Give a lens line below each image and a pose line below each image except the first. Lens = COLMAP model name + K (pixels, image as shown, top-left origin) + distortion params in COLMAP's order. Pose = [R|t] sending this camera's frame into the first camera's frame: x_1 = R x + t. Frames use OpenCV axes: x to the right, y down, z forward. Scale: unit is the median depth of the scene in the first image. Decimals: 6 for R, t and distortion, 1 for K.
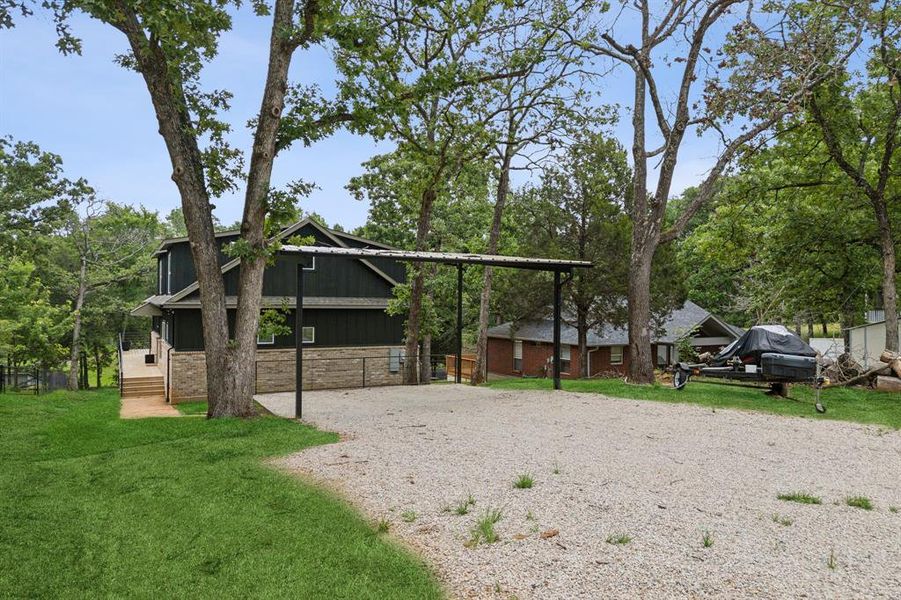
lens RADIAL K [[646.6, 0, 450.9], [0, 646.6, 301.5], [0, 0, 1]] dist [0.049094, -0.011398]
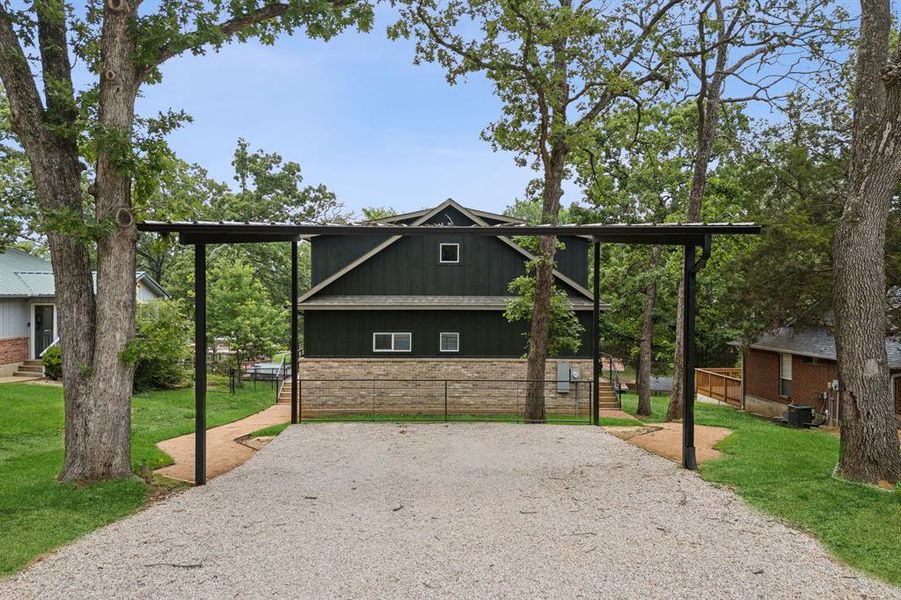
lens RADIAL K [[646.6, 0, 449.9], [0, 646.6, 299.7], [0, 0, 1]] dist [0.049094, -0.011398]
pose [[0.892845, -0.005021, -0.450335, 0.105454], [0.004825, 0.999987, -0.001583, -0.000708], [0.450338, -0.000760, 0.892858, 0.199316]]
